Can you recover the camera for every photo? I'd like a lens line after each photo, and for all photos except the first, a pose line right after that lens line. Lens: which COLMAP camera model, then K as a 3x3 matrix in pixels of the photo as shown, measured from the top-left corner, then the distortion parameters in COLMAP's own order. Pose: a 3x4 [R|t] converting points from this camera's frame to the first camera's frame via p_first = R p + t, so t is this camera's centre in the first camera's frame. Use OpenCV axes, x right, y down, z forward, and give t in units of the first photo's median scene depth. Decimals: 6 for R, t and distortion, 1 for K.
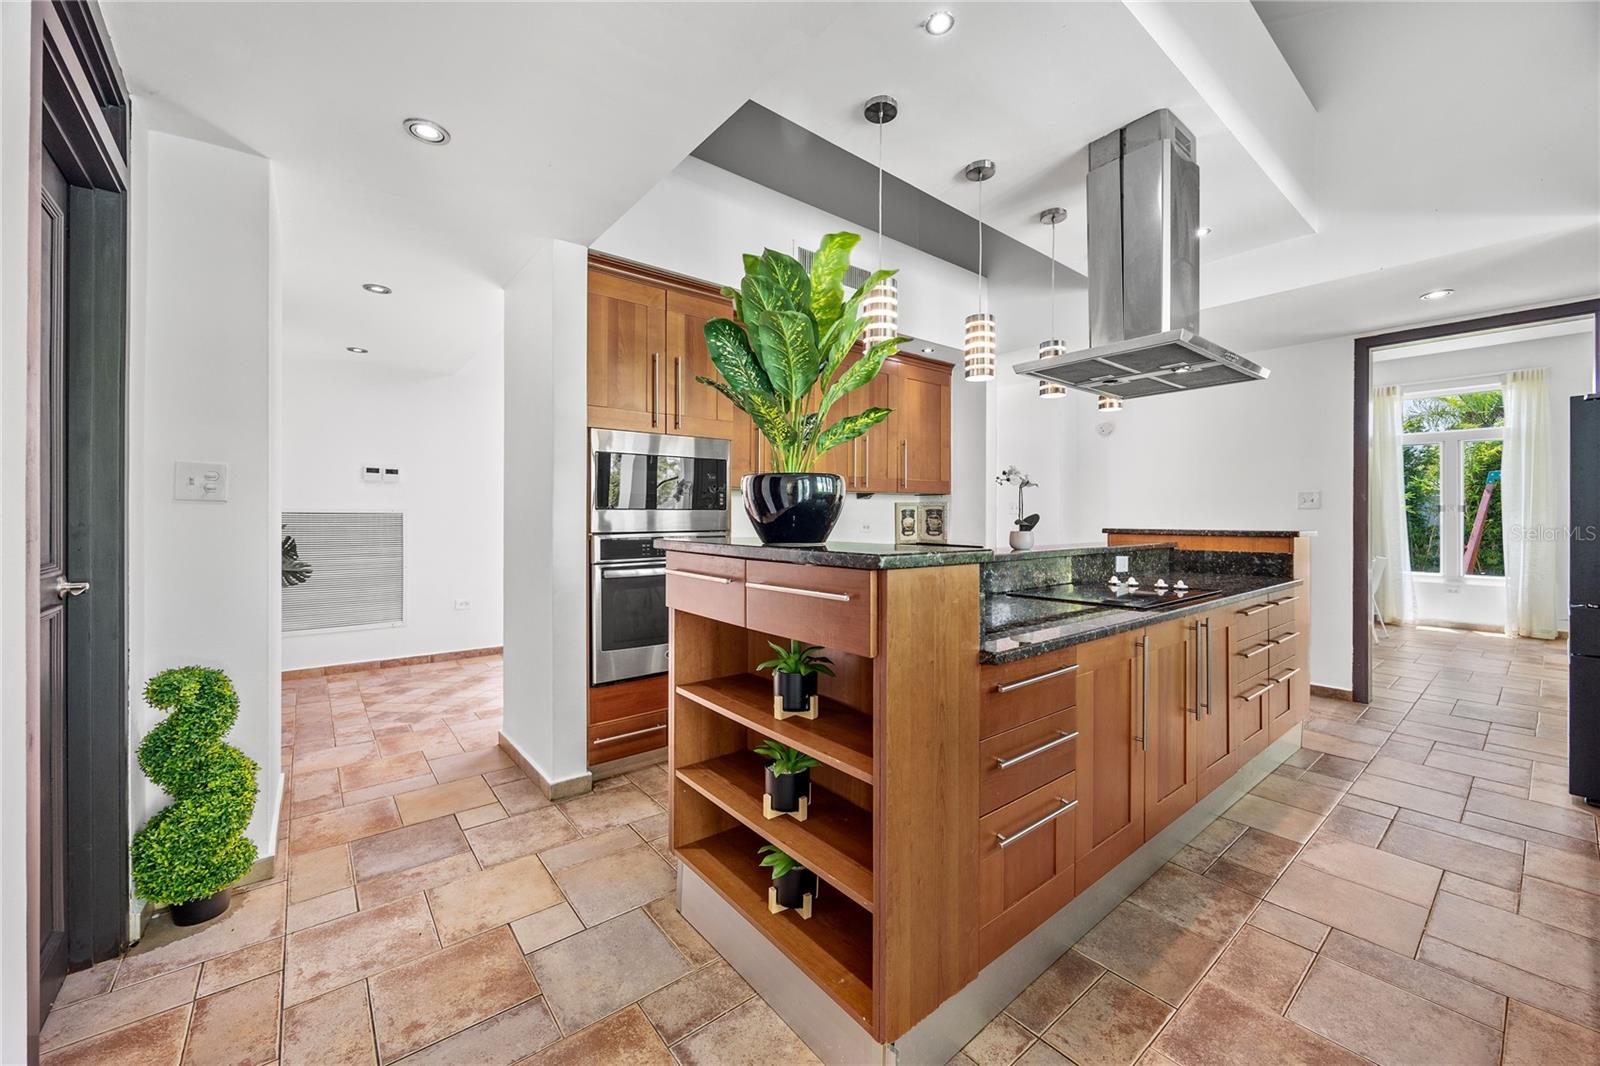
lens RADIAL K [[626.6, 0, 798.8], [0, 626.6, 516.2], [0, 0, 1]] dist [0.000350, 0.000435]
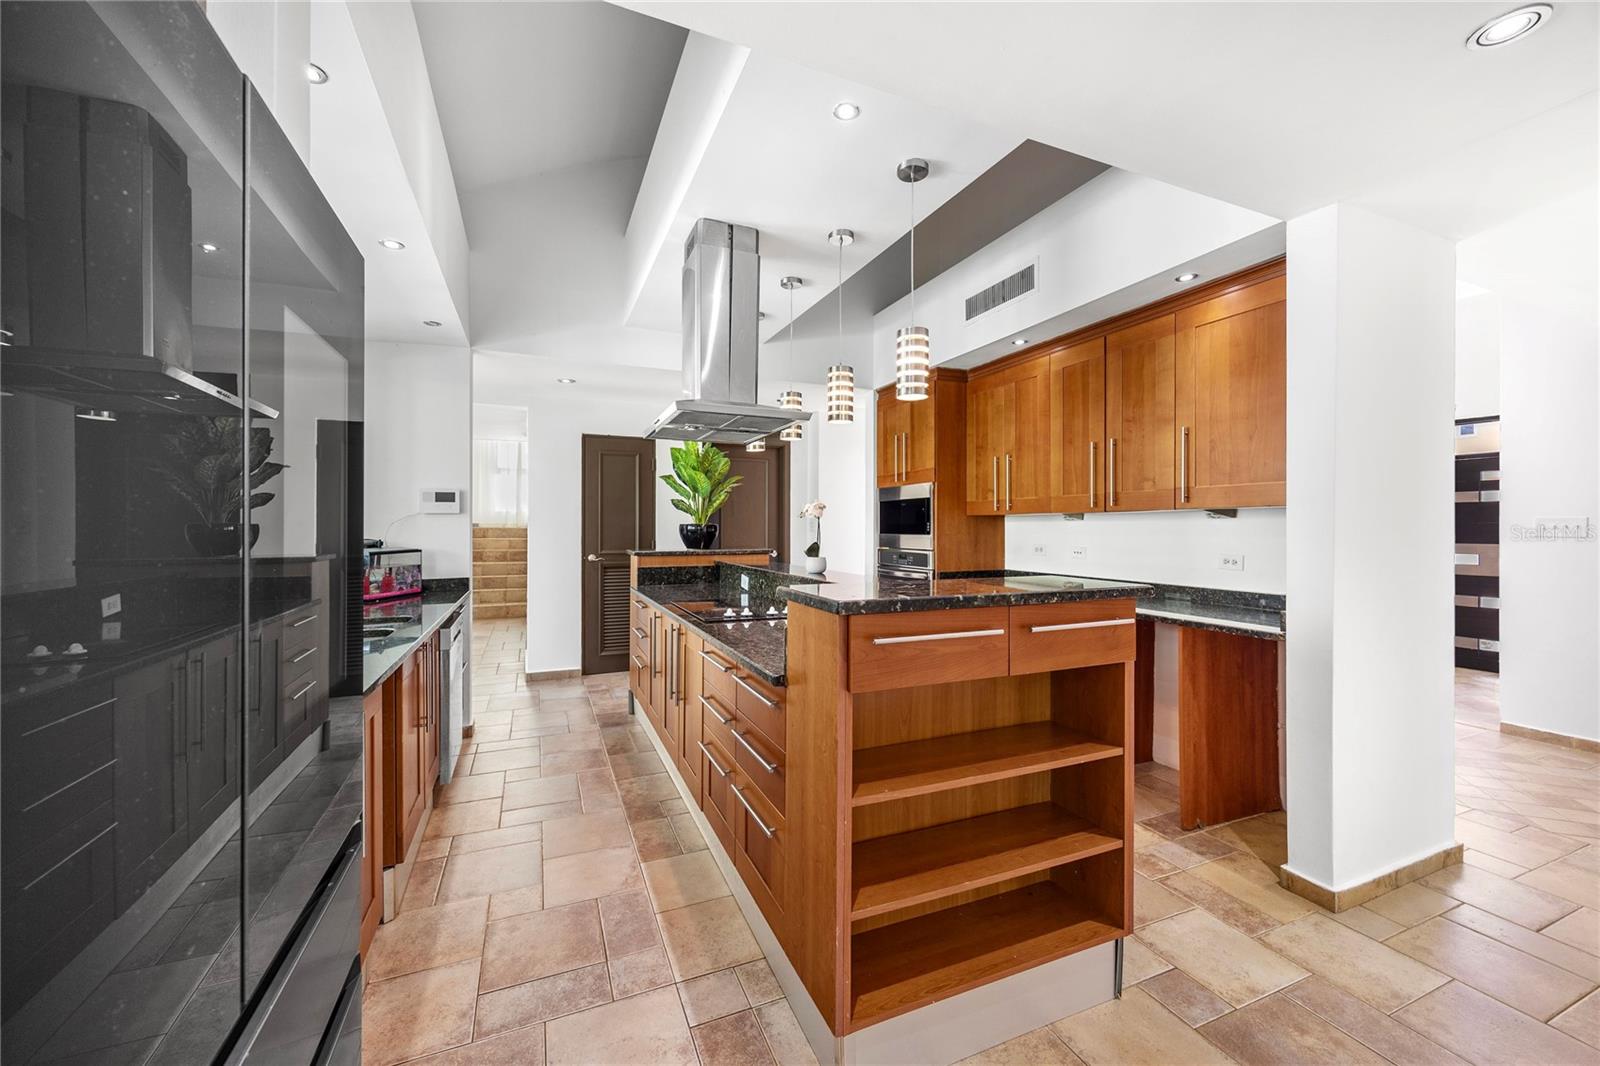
lens RADIAL K [[626.6, 0, 788.0], [0, 626.6, 526.6], [0, 0, 1]] dist [0.000350, 0.000435]
pose [[-0.299725, 0.004506, -0.954015, 1.402728], [-0.006407, 0.999957, 0.006736, -0.032565], [0.954004, 0.008131, -0.299683, 1.257220]]
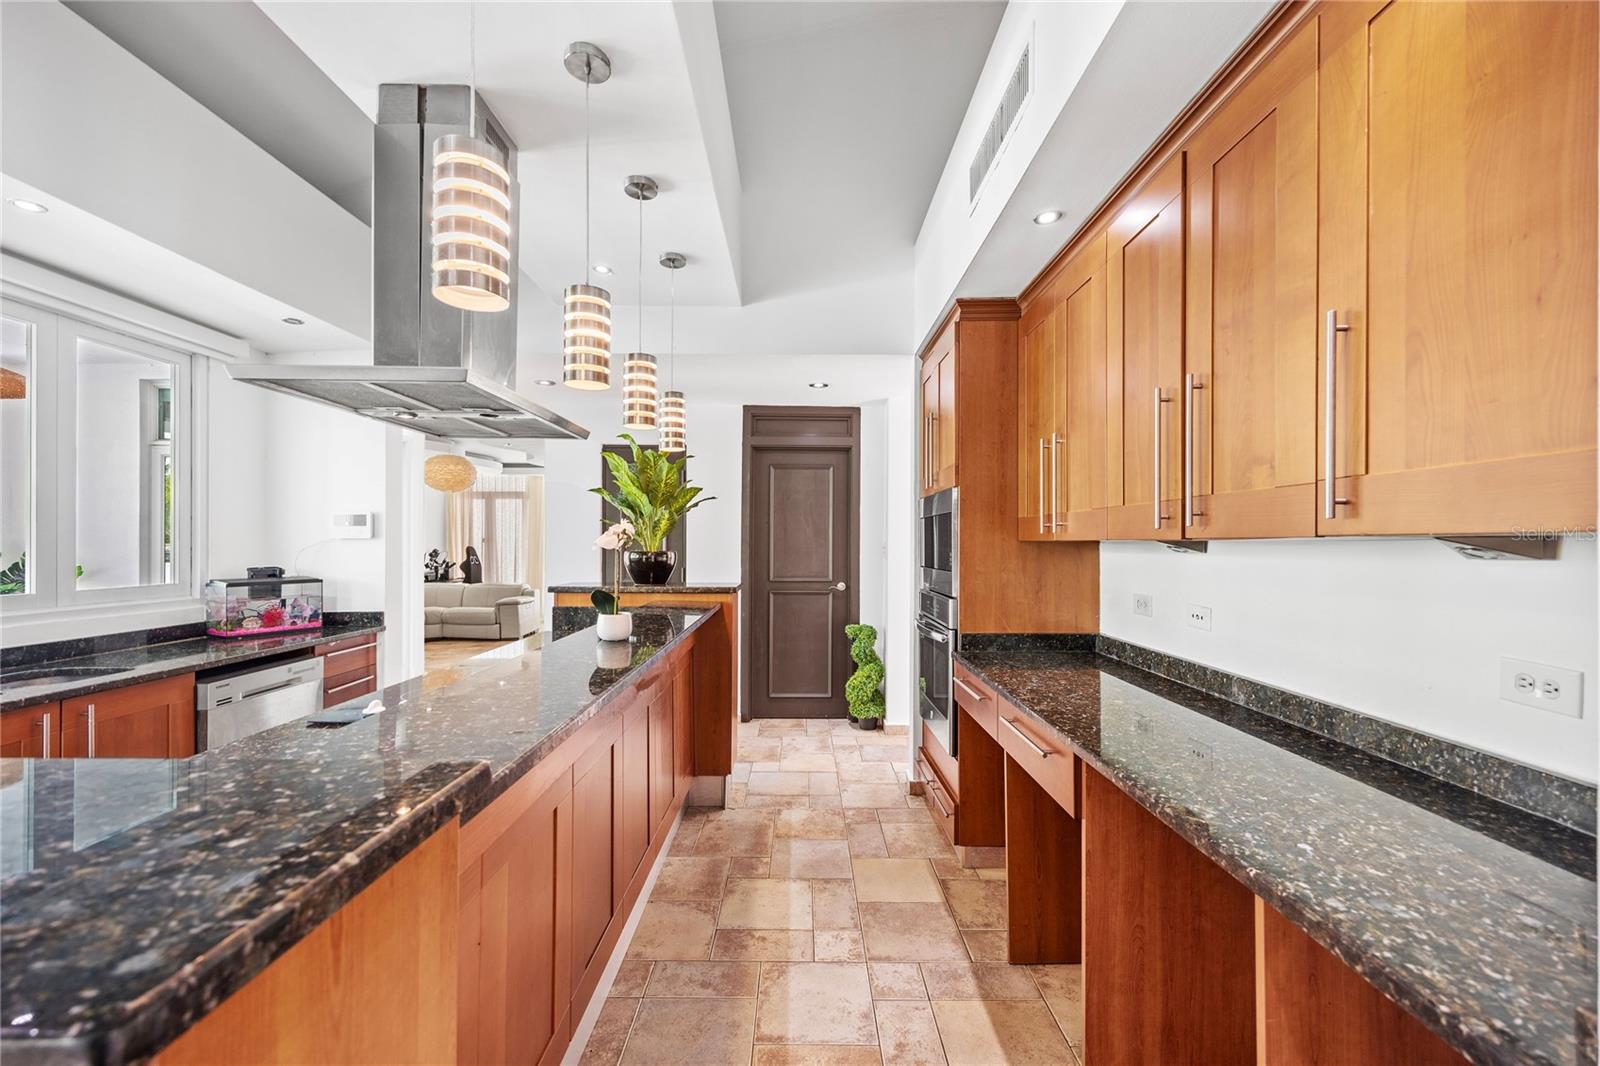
lens RADIAL K [[626.6, 0, 796.0], [0, 626.6, 535.1], [0, 0, 1]] dist [0.000350, 0.000435]
pose [[-0.641725, -0.005868, -0.766913, 0.775310], [-0.006508, 0.999976, -0.002205, -0.054393], [0.766908, 0.003576, -0.641748, 1.536716]]
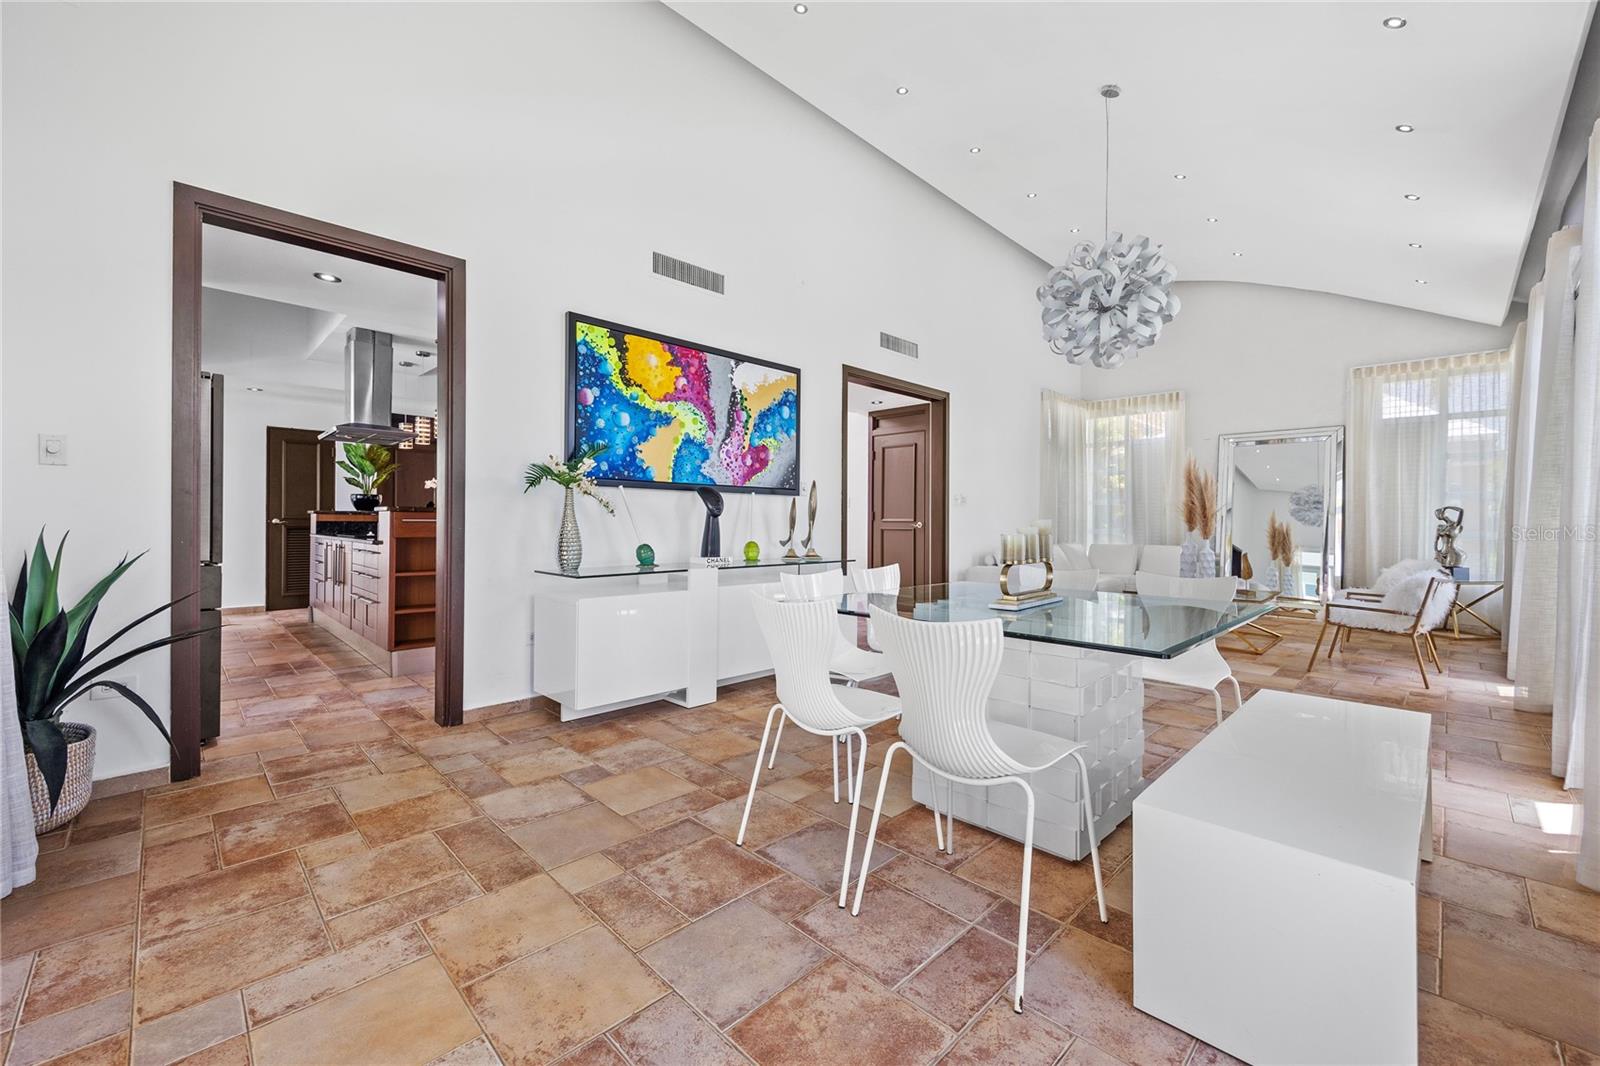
lens RADIAL K [[626.6, 0, 808.4], [0, 626.6, 529.6], [0, 0, 1]] dist [0.000350, 0.000435]
pose [[0.109677, 0.007715, -0.993937, 2.429502], [-0.015552, 0.999861, 0.006044, 0.058024], [0.993846, 0.014795, 0.109782, 1.920661]]
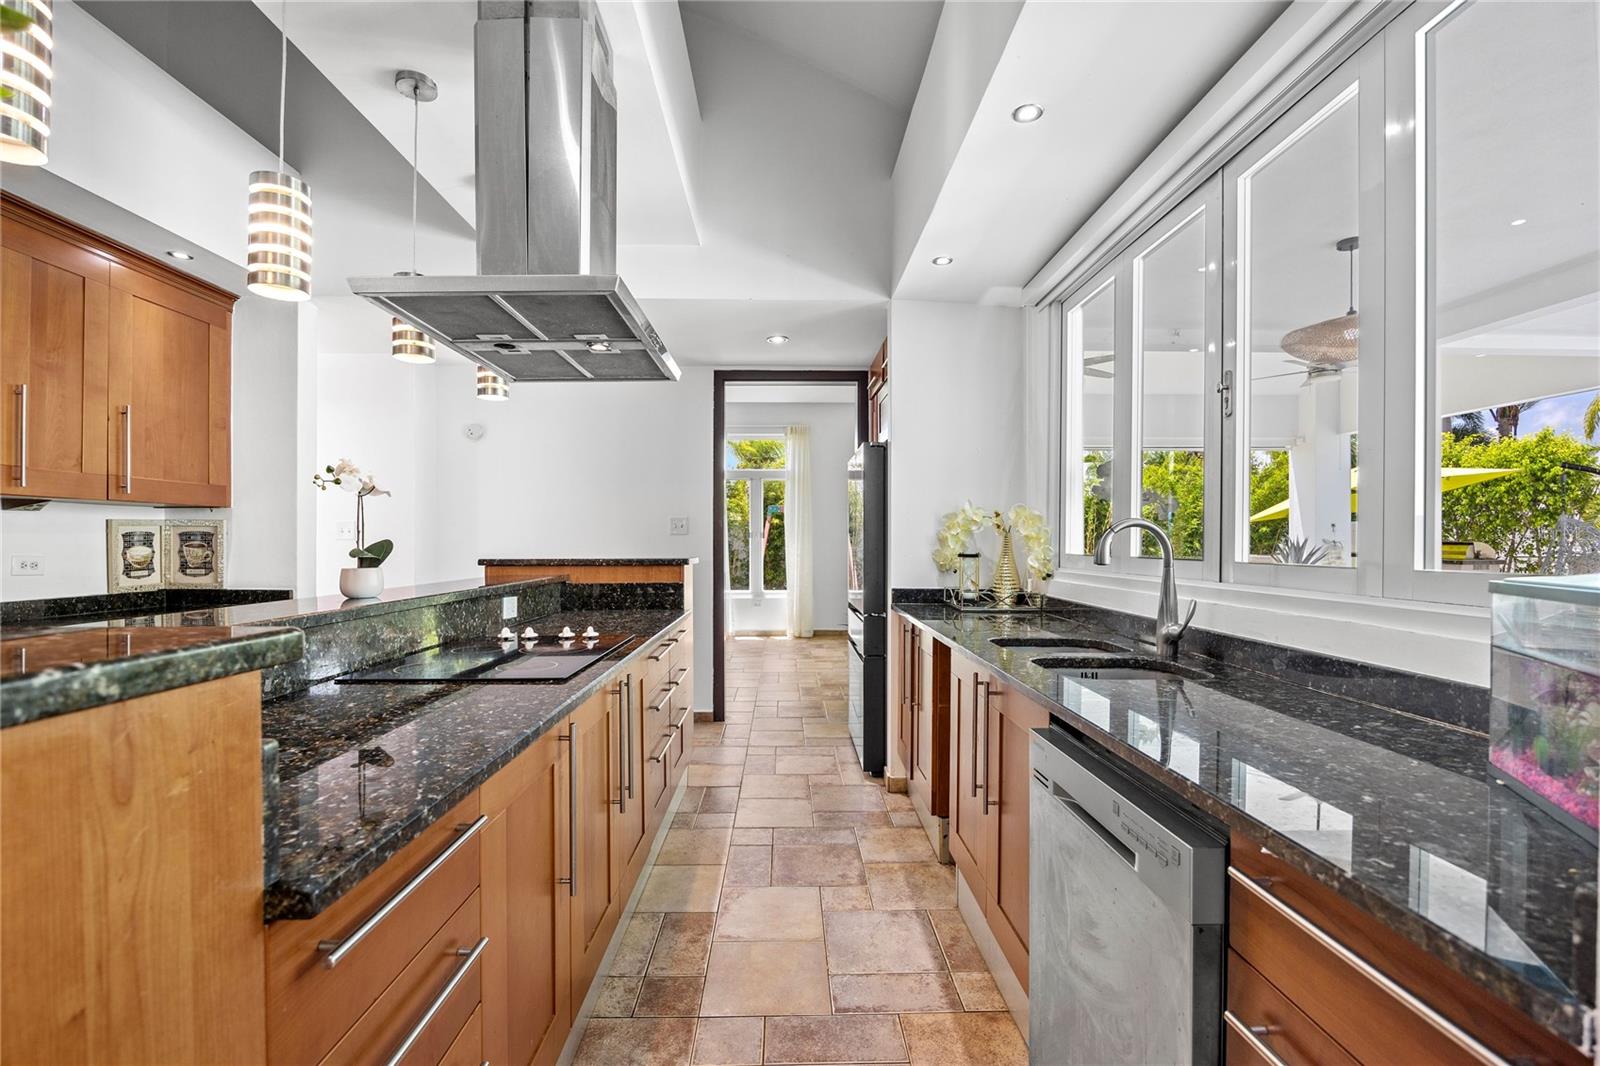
lens RADIAL K [[709.2, 0, 805.6], [0, 709.2, 542.5], [0, 0, 1]] dist [-0.019419, 0.000604]
pose [[0.611238, -0.002400, 0.791443, 0.076610], [0.002844, 0.999996, 0.000836, -0.000095], [-0.791442, 0.001740, 0.611242, 0.236482]]
